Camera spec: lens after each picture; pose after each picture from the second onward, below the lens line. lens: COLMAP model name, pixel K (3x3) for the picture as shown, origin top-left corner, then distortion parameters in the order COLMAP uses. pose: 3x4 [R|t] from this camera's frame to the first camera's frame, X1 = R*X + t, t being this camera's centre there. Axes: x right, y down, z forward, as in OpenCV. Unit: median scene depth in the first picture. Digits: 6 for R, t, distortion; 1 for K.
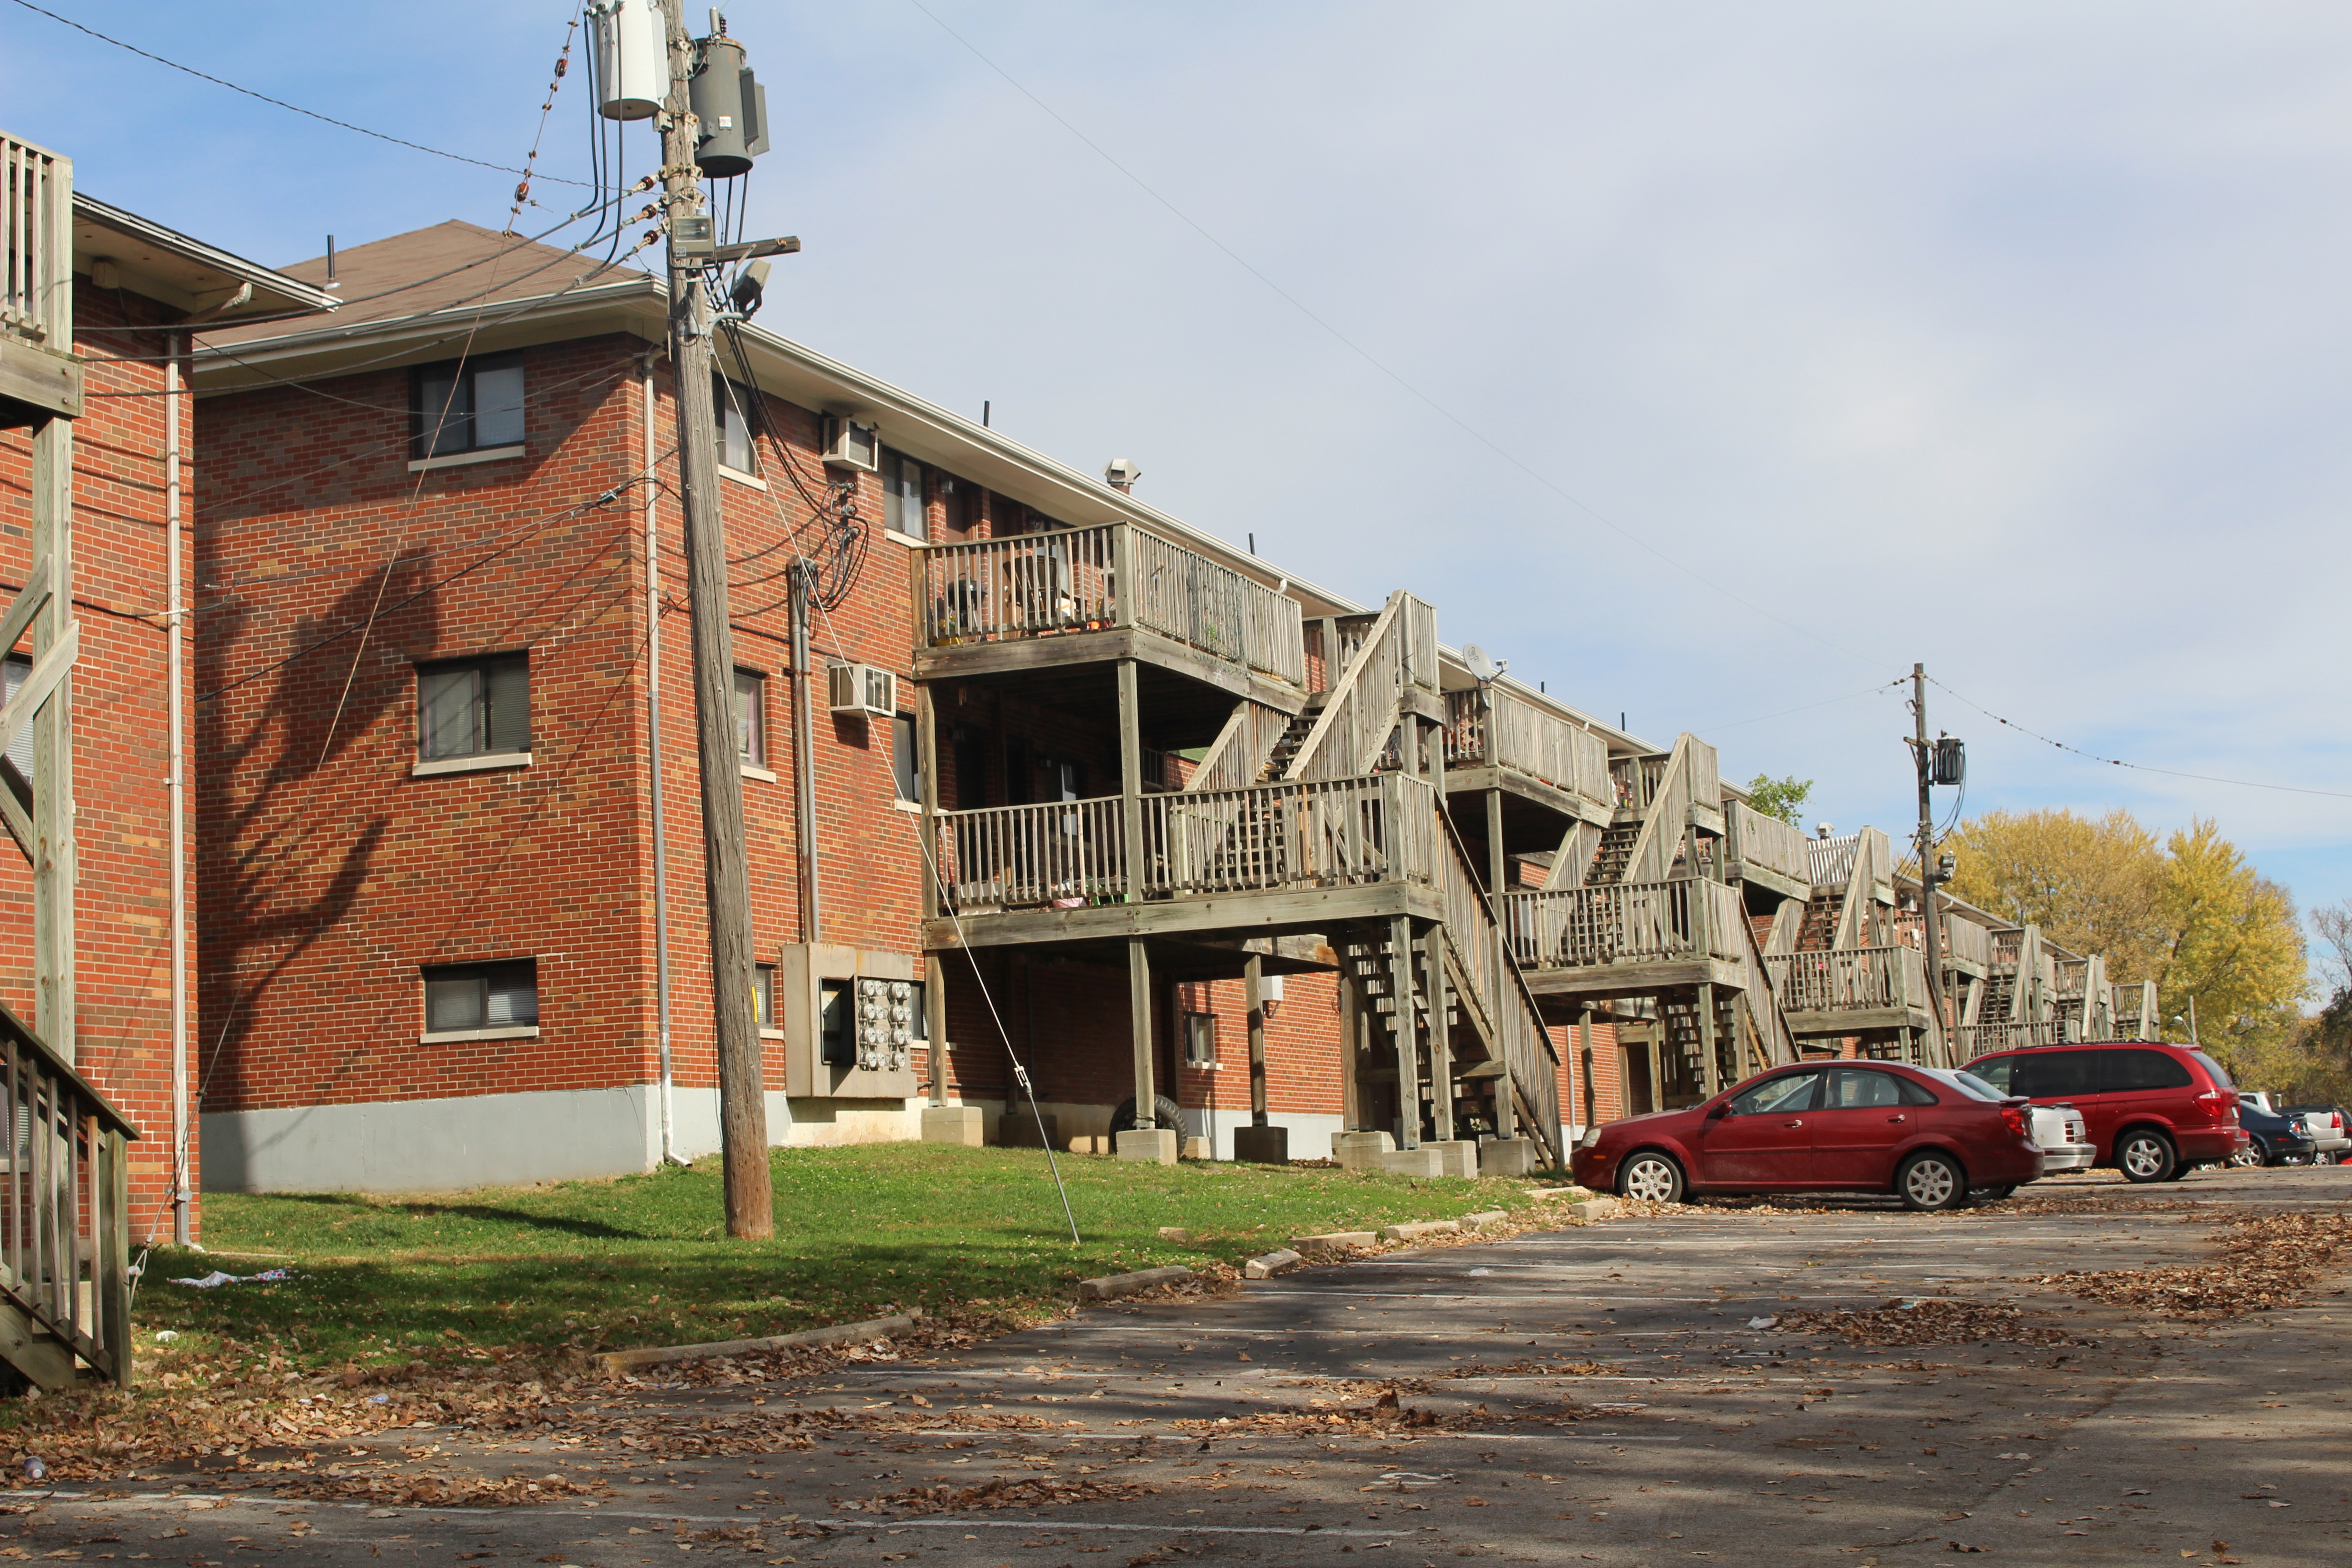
lens RADIAL K [[3533.0, 0, 1176.0], [0, 3533.0, 784.0], [0, 0, 1]] dist [-0.040111, 0.005272]
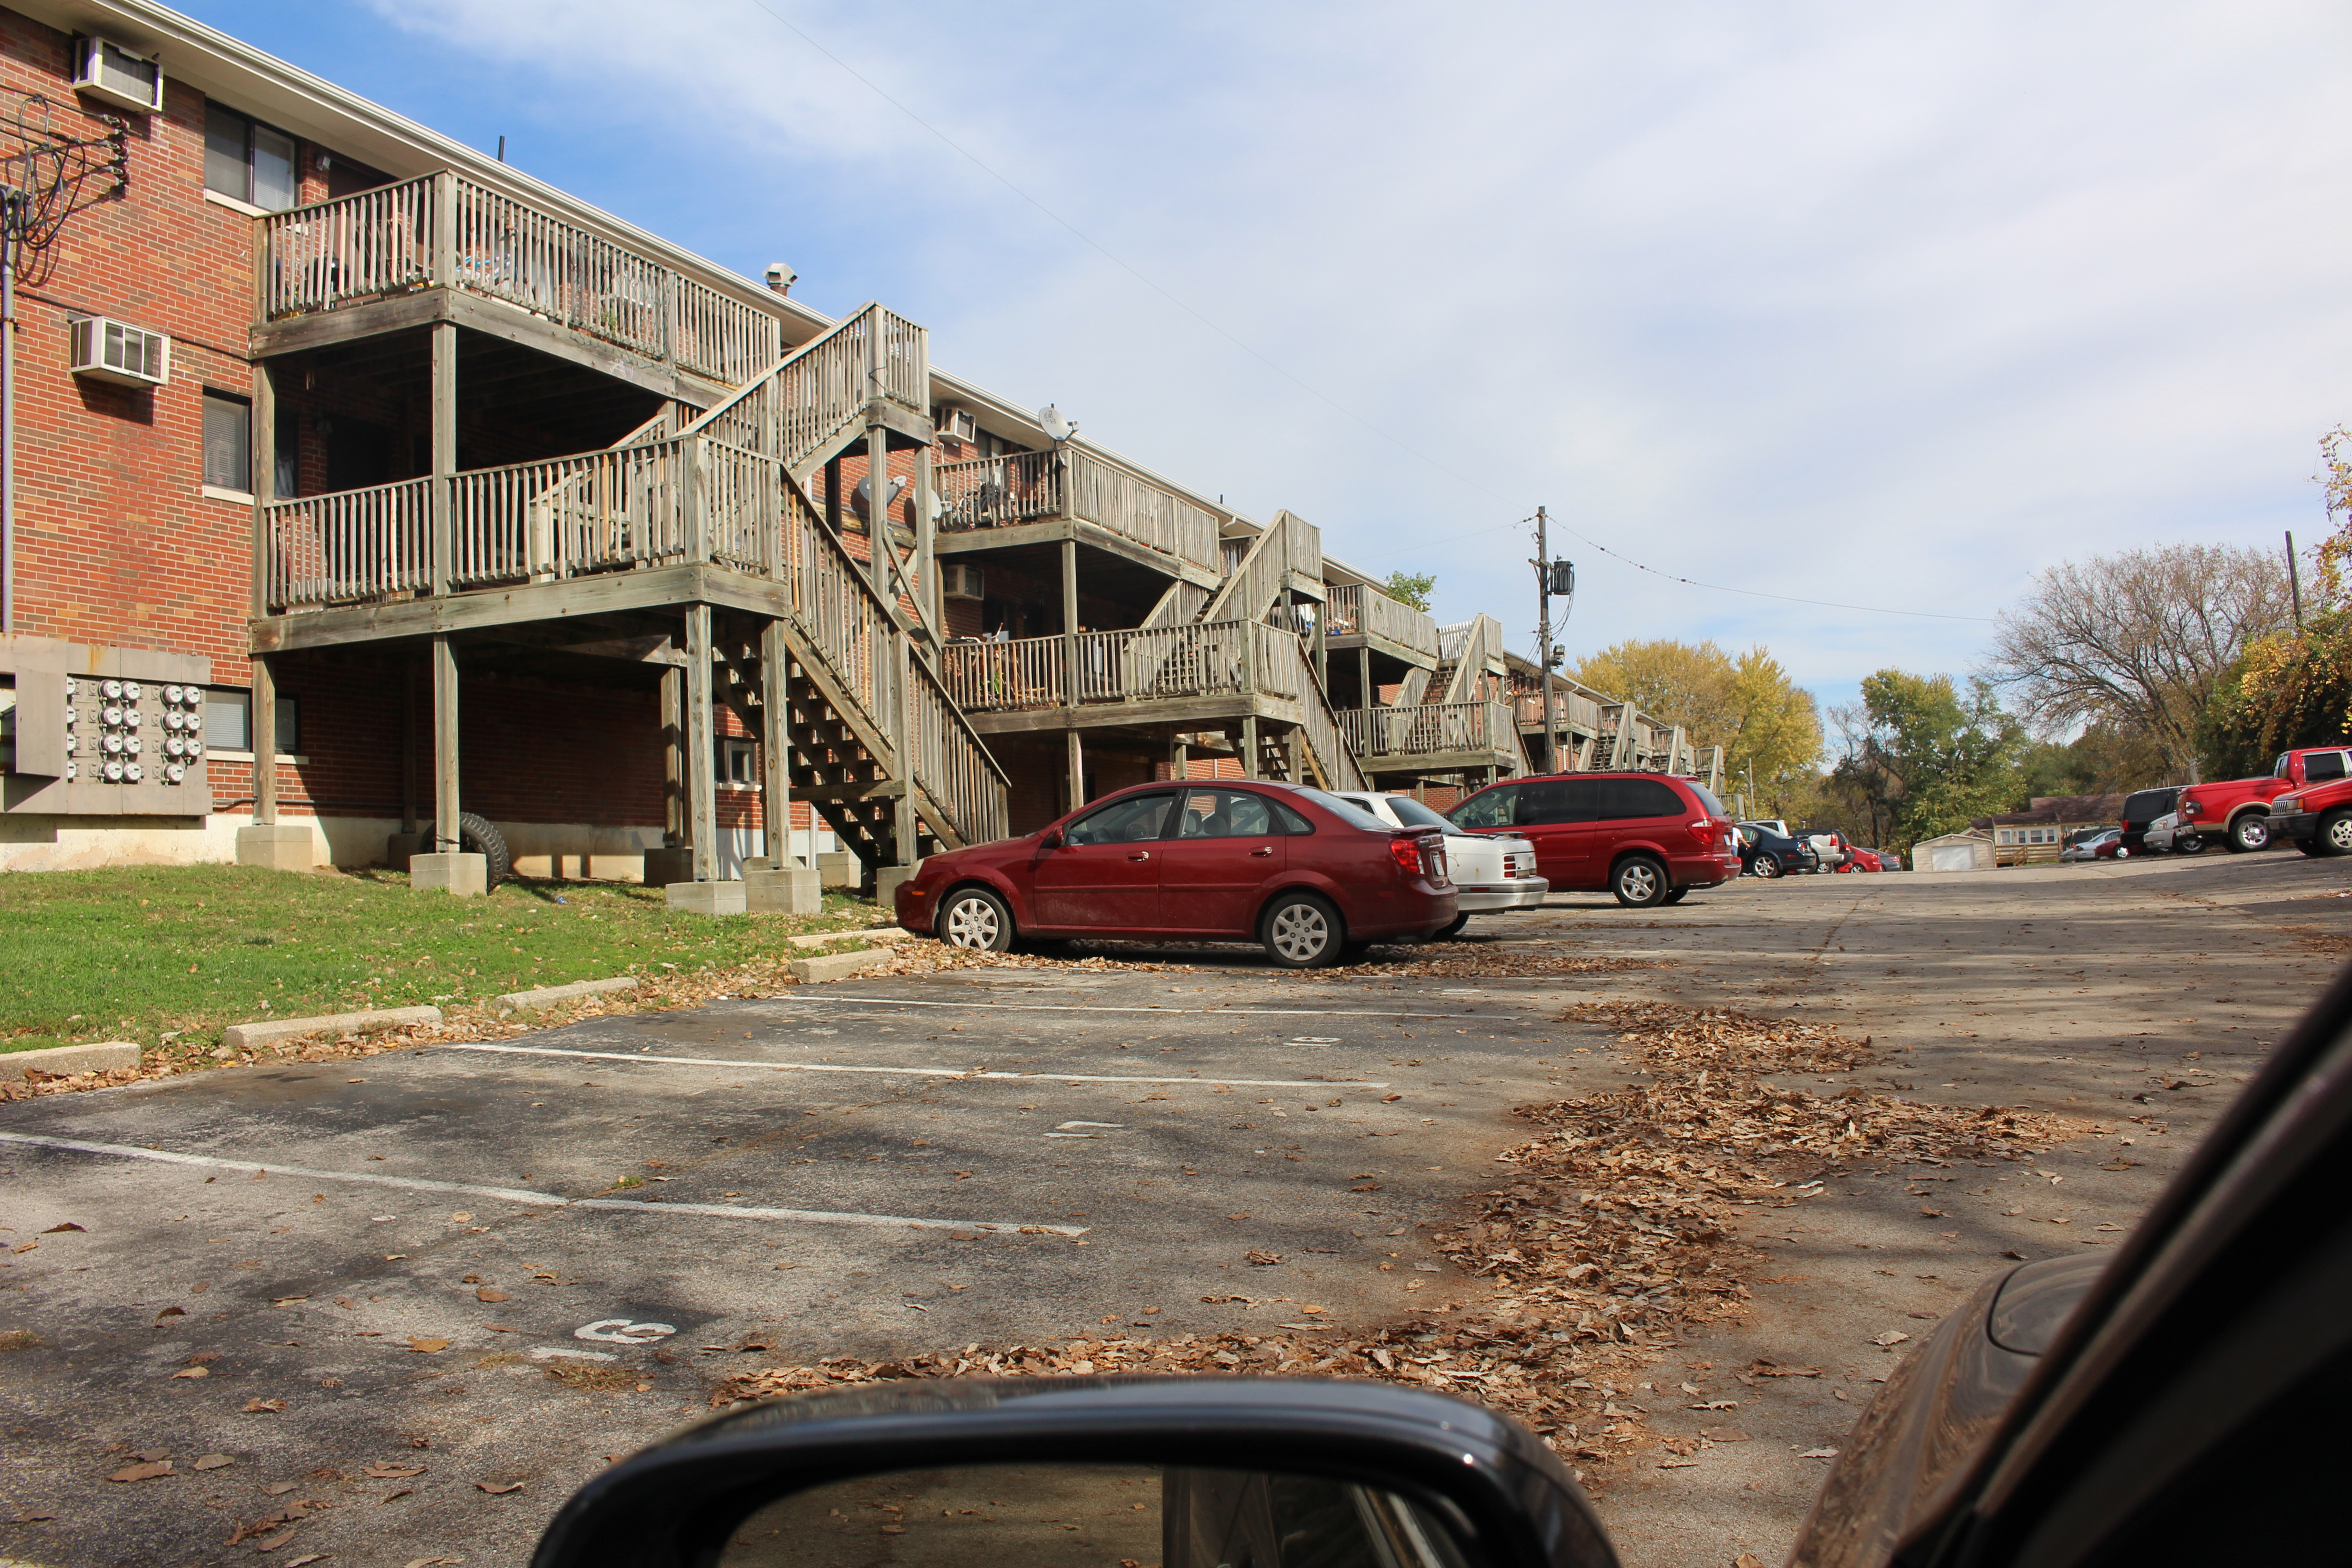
lens RADIAL K [[1961.9, 0, 1176.0], [0, 1961.9, 784.0], [0, 0, 1]] dist [-0.158572, 0.142839]
pose [[0.999853, 0.007191, -0.015555, 0.169004], [-0.006061, 0.997420, 0.071526, 0.042302], [0.016029, -0.071421, 0.997317, 0.491702]]
